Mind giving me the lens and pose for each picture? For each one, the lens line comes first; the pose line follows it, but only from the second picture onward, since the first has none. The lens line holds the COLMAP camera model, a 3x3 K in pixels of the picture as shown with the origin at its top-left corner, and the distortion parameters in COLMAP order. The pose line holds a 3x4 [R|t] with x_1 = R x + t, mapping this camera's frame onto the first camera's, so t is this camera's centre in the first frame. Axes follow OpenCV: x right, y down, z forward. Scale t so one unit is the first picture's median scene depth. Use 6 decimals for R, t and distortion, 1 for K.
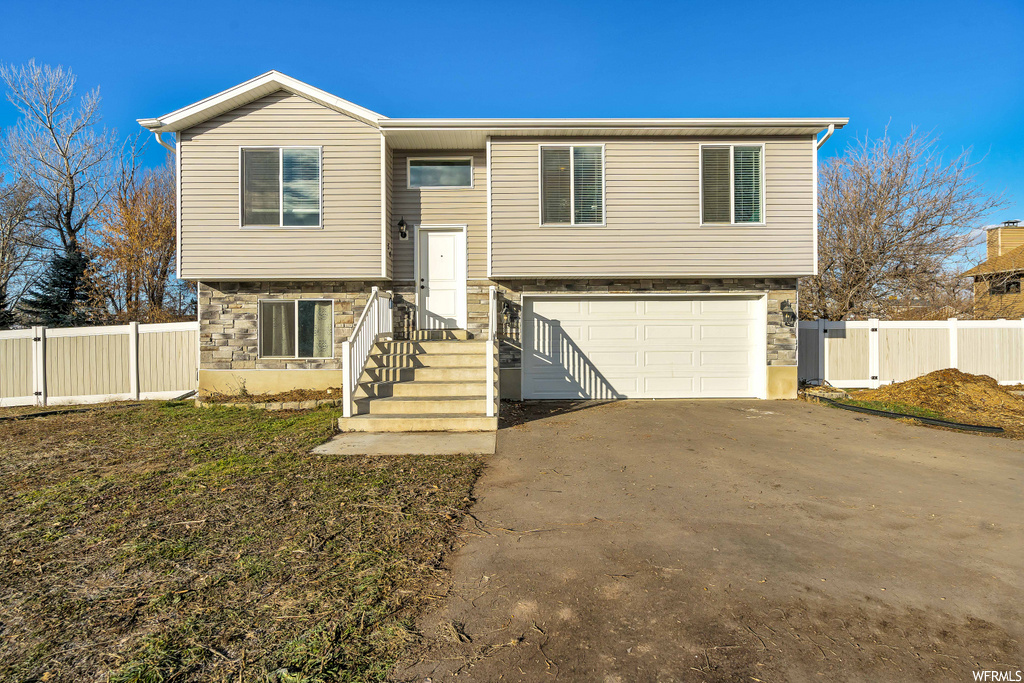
lens RADIAL K [[477.6, 0, 512.1], [0, 477.6, 328.7], [0, 0, 1]] dist [0.000180, 0.000050]
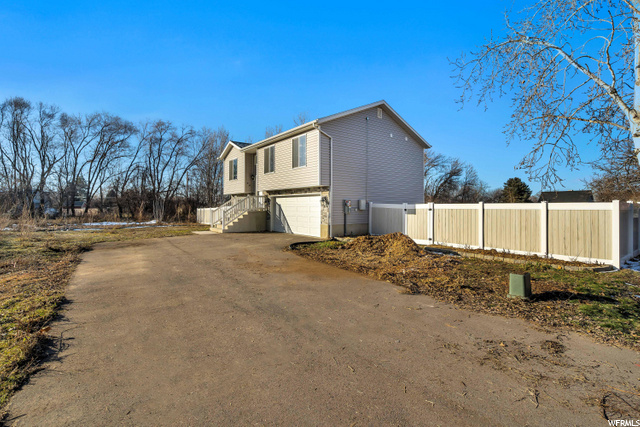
lens RADIAL K [[298.5, 0, 320.1], [0, 298.5, 205.5], [0, 0, 1]] dist [0.000180, 0.000050]
pose [[0.609449, 0.004005, -0.792815, 1.700983], [-0.005629, 0.999984, 0.000724, -0.014361], [0.792805, 0.004021, 0.609462, 0.099235]]
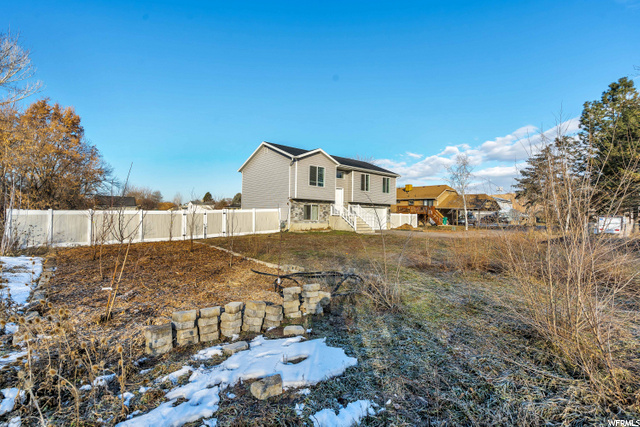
lens RADIAL K [[294.1, 0, 320.0], [0, 294.1, 213.5], [0, 0, 1]] dist [-0.000112, -0.000004]
pose [[0.756831, 0.022776, 0.653213, -1.919346], [-0.001123, 0.999437, -0.033547, 0.087894], [-0.653609, 0.024656, 0.756430, -0.802866]]
